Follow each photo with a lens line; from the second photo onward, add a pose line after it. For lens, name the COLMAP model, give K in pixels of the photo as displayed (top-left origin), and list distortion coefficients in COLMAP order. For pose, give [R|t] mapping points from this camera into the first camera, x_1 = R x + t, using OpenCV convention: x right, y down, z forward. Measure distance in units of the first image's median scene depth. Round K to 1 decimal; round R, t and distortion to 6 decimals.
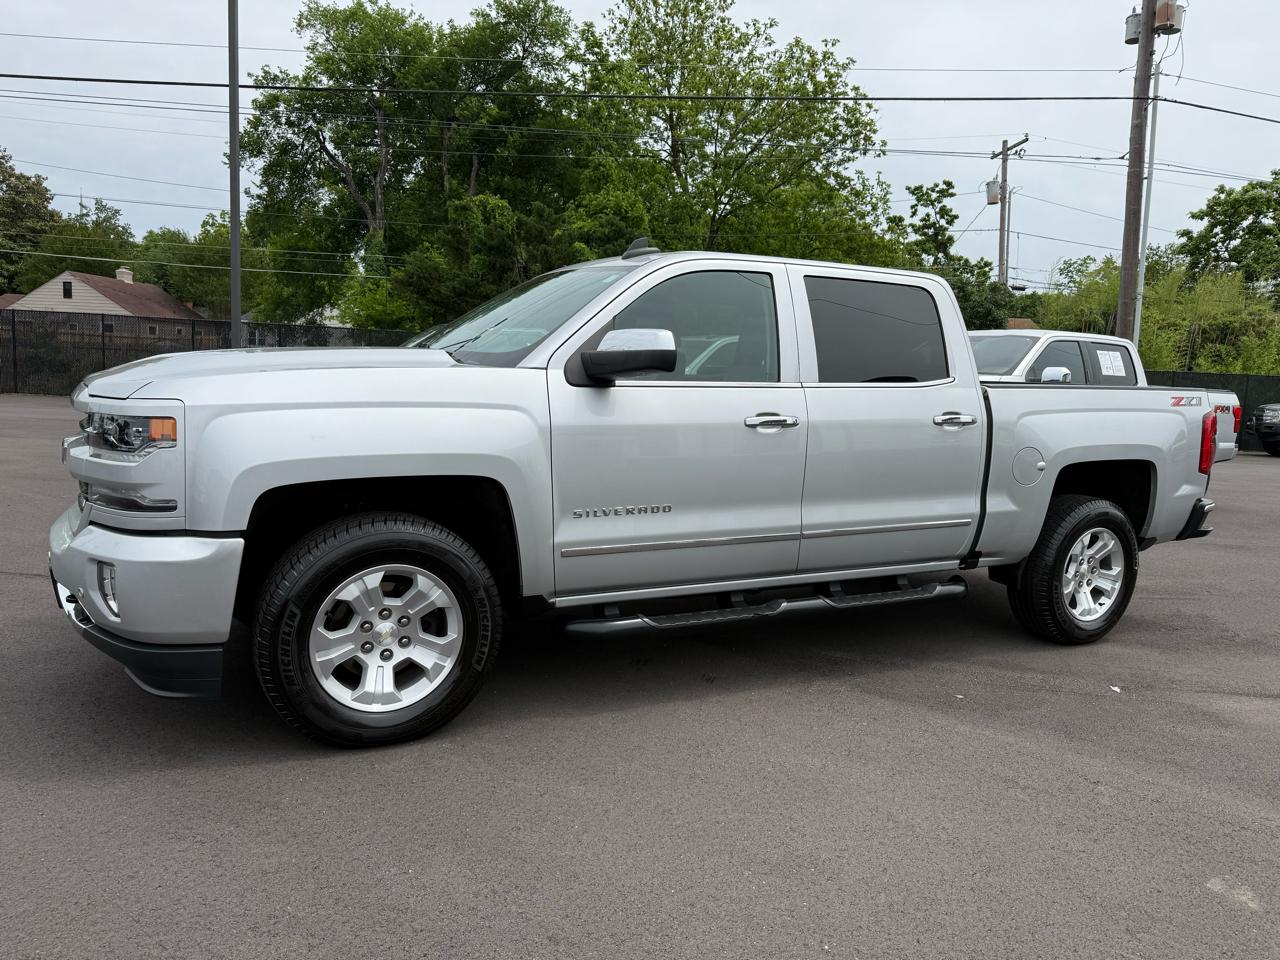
lens RADIAL K [[910.7, 0, 643.3], [0, 910.7, 487.1], [0, 0, 1]] dist [0.029049, -0.039959]
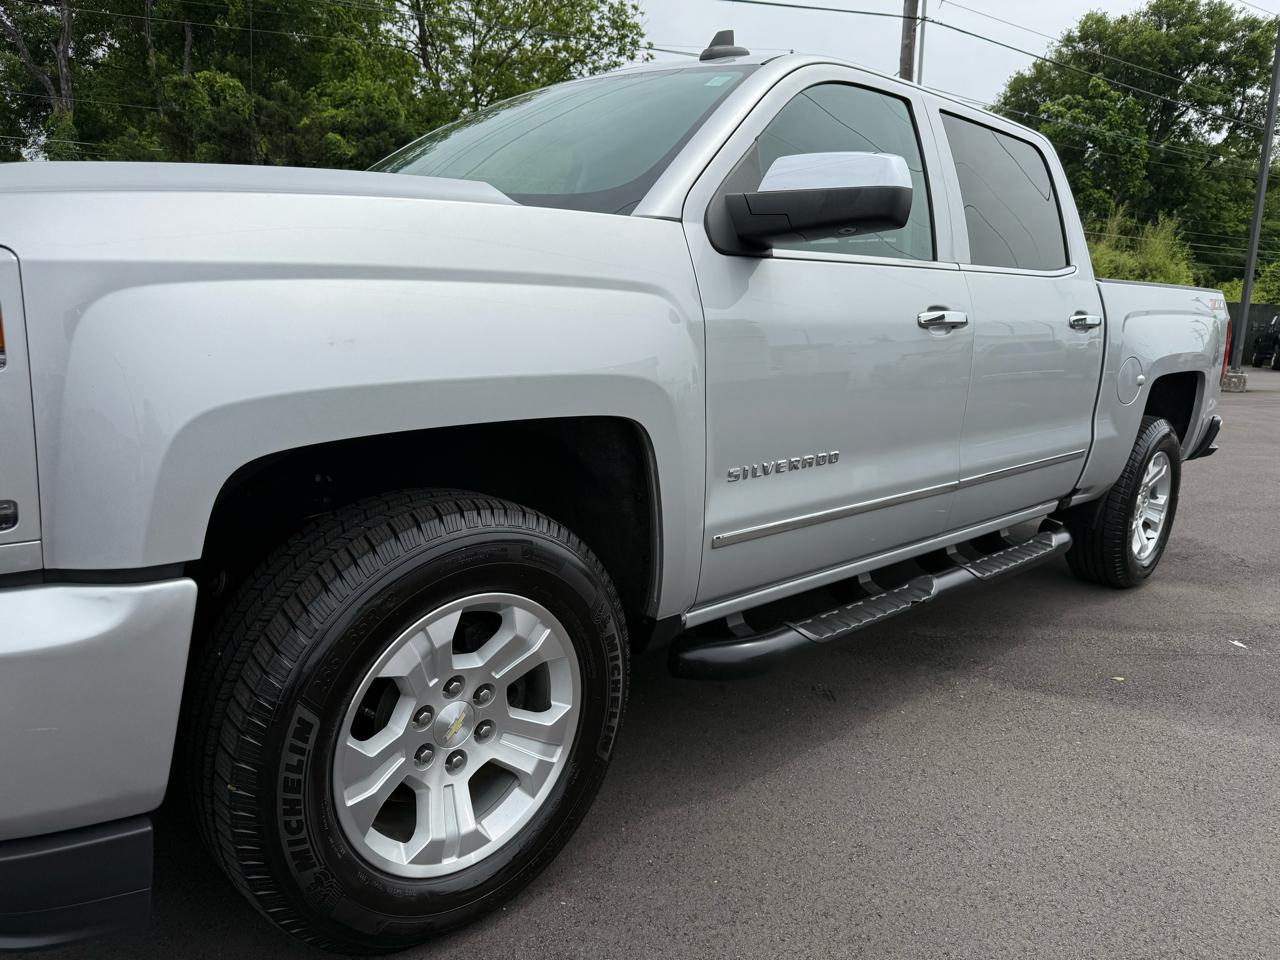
lens RADIAL K [[910.7, 0, 645.0], [0, 910.7, 489.1], [0, 0, 1]] dist [0.029049, -0.039959]
pose [[0.961435, -0.051260, 0.270214, -0.029895], [0.028019, 0.995621, 0.089180, -0.001579], [-0.273602, -0.078169, 0.958661, 0.045910]]
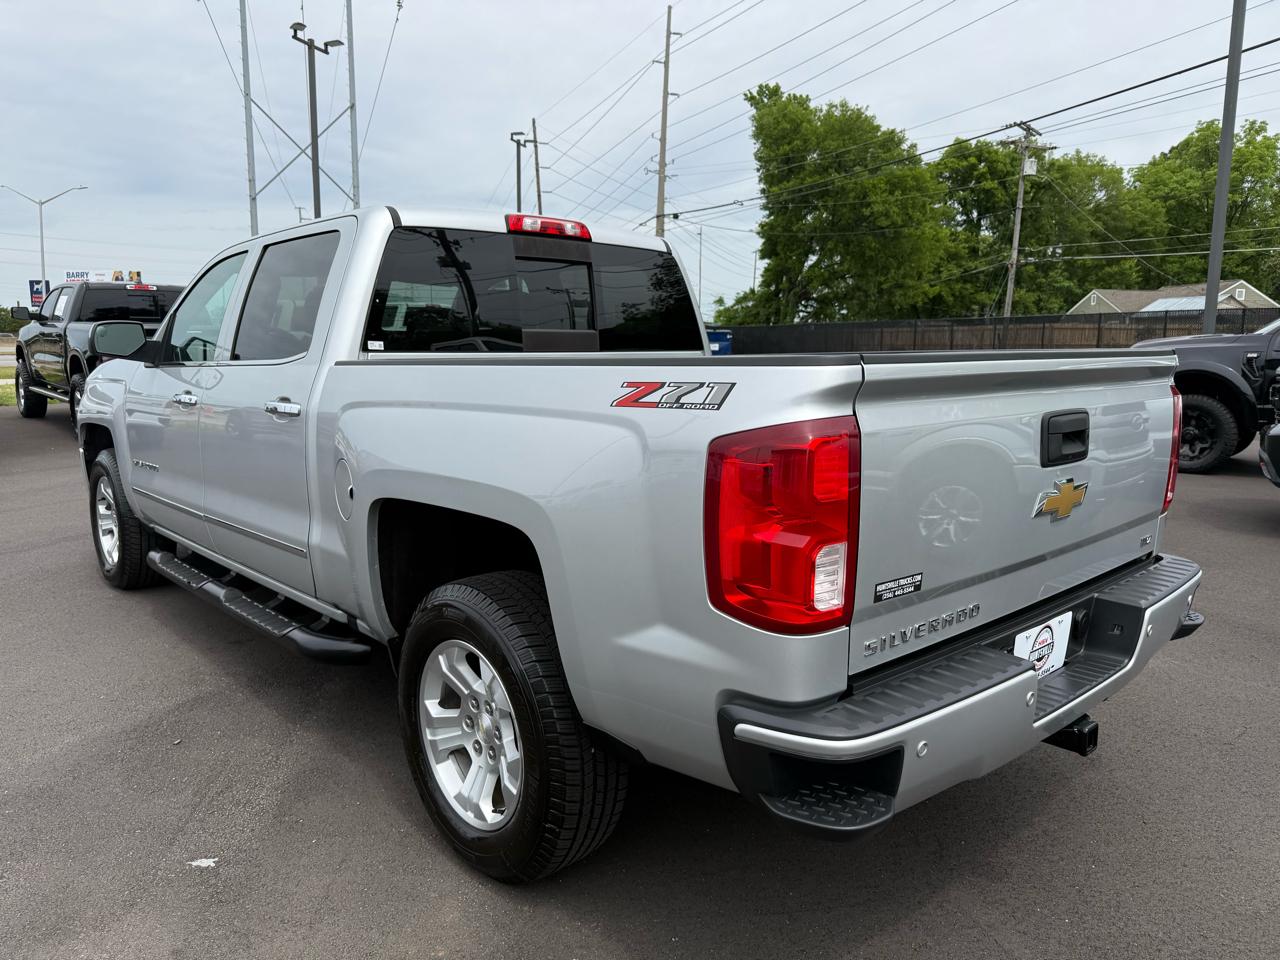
lens RADIAL K [[910.7, 0, 645.4], [0, 910.7, 485.6], [0, 0, 1]] dist [0.029049, -0.039959]
pose [[0.242049, 0.107724, -0.964265, 0.148066], [-0.111079, 0.990360, 0.082756, -0.013797], [0.963885, 0.087078, 0.251682, 0.143783]]
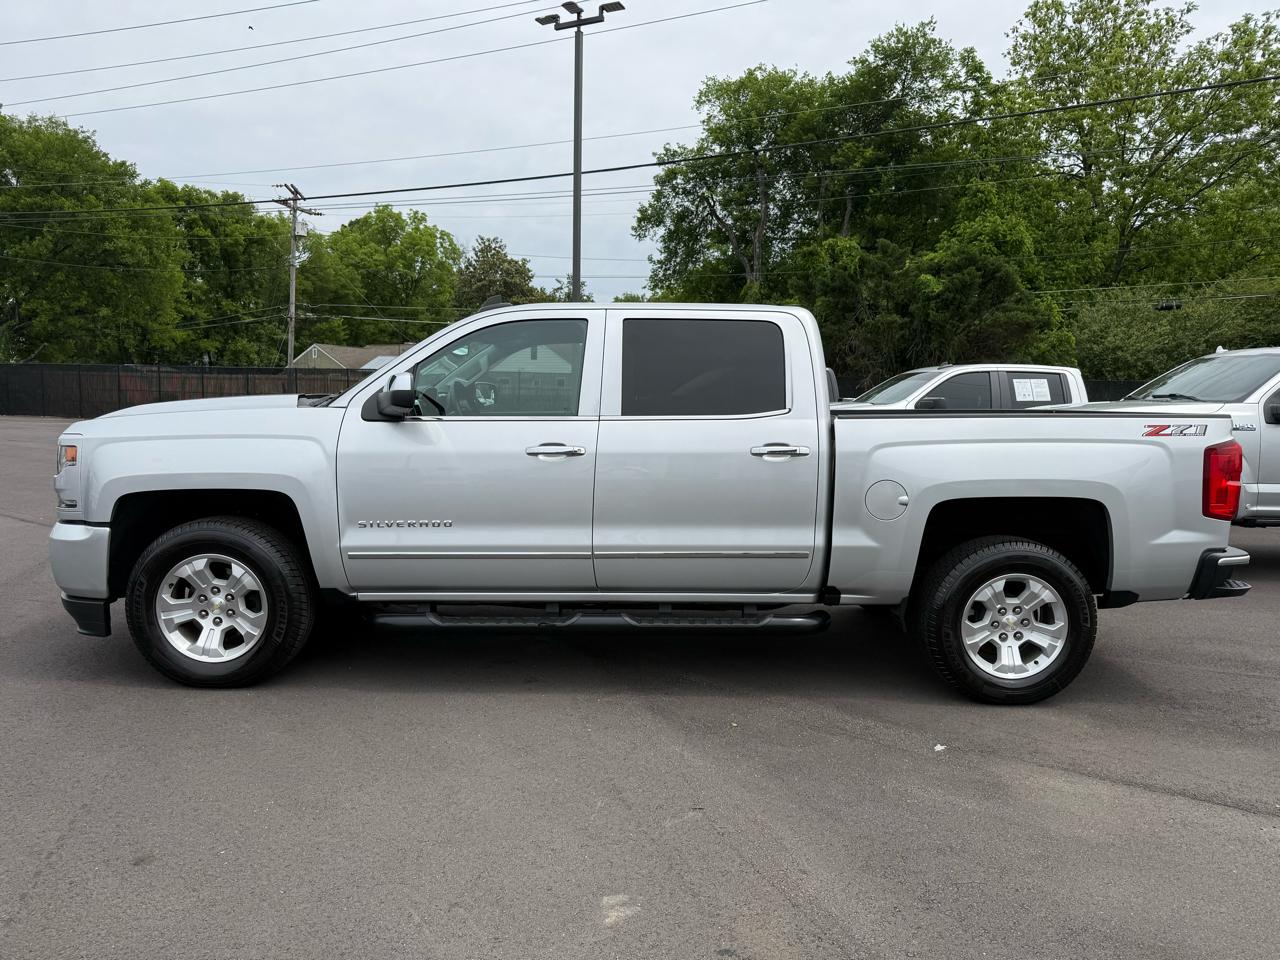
lens RADIAL K [[910.7, 0, 641.0], [0, 910.7, 487.3], [0, 0, 1]] dist [0.029049, -0.039959]
pose [[0.888999, 0.017915, -0.457559, 0.086241], [-0.037543, 0.998722, -0.033839, 0.000707], [0.456368, 0.047261, 0.888535, 0.006592]]
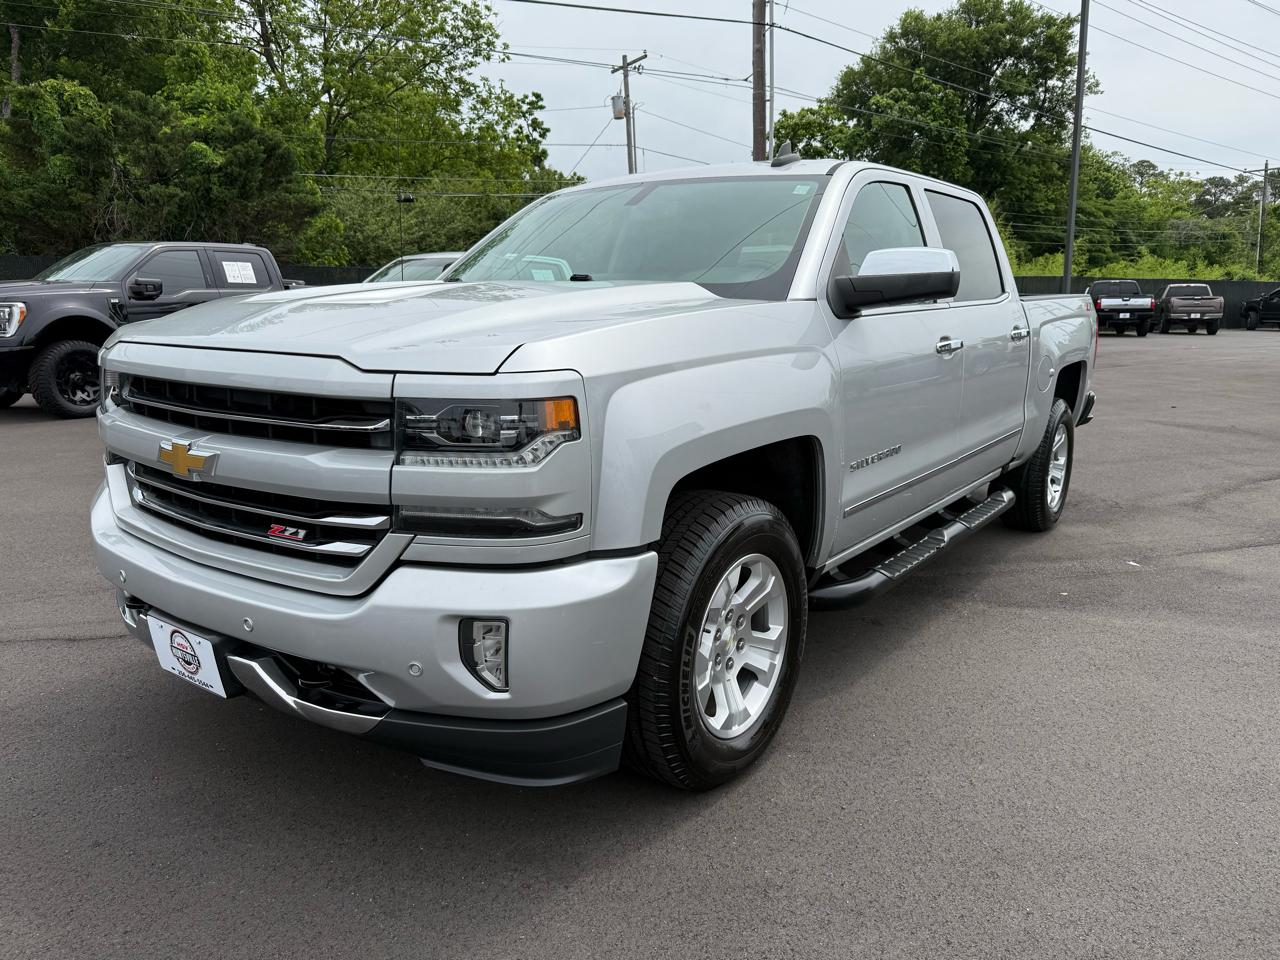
lens RADIAL K [[910.7, 0, 648.2], [0, 910.7, 479.2], [0, 0, 1]] dist [0.029049, -0.039959]
pose [[0.903185, -0.119627, 0.412244, -0.063564], [0.085655, 0.991294, 0.099997, -0.006497], [-0.420618, -0.055005, 0.905569, 0.029483]]
